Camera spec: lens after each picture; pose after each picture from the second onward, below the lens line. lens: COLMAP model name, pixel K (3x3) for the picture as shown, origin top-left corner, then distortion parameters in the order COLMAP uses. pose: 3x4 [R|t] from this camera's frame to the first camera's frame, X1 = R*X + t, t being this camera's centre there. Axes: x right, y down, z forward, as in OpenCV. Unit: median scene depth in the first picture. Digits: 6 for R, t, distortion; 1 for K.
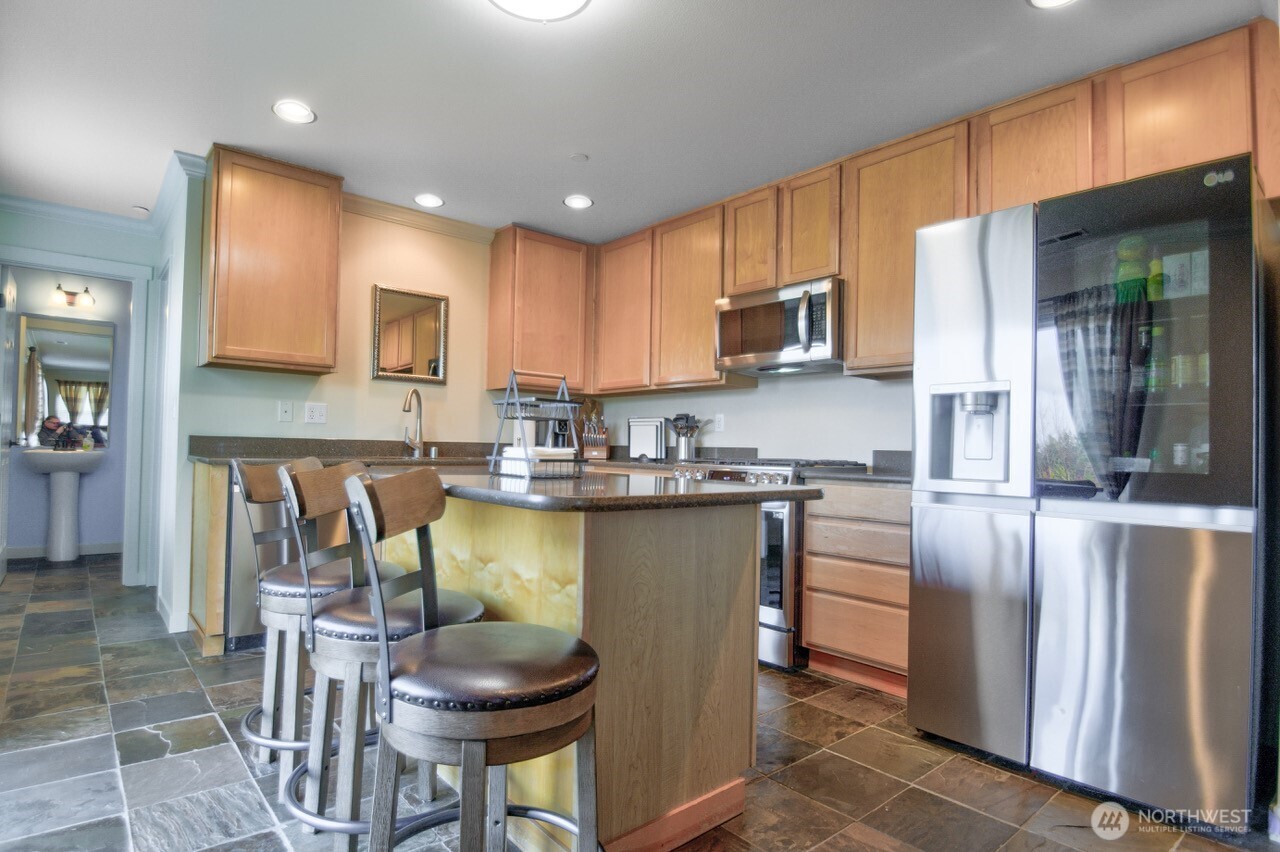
lens RADIAL K [[616.6, 0, 637.9], [0, 616.6, 431.6], [0, 0, 1]] dist [-0.000134, -0.000772]
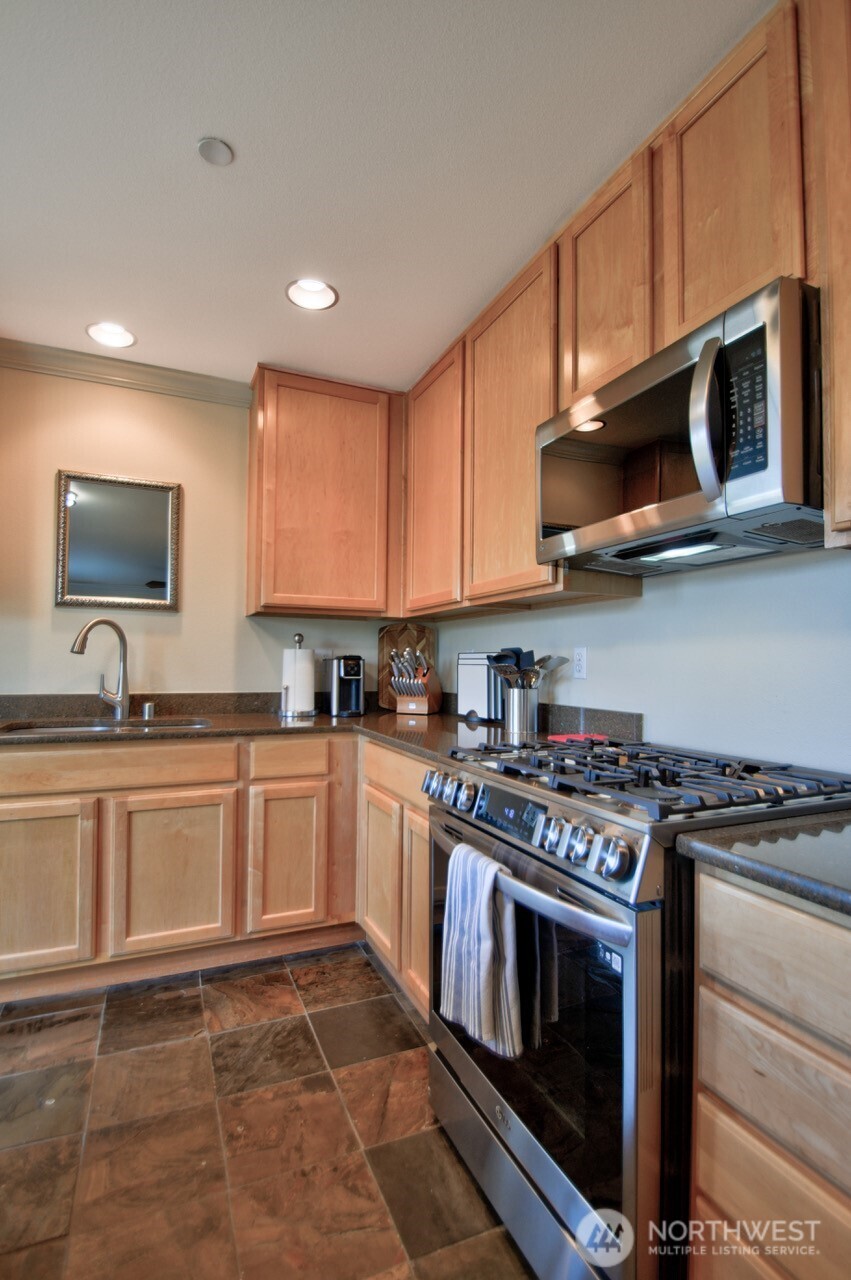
lens RADIAL K [[603.7, 0, 425.4], [0, 603.7, 651.2], [0, 0, 1]] dist [0.001350, -0.013061]
pose [[0.958951, -0.014456, -0.283202, 0.154879], [0.013666, 0.999895, -0.004766, -0.024598], [0.283241, 0.000700, 0.959048, 0.441919]]
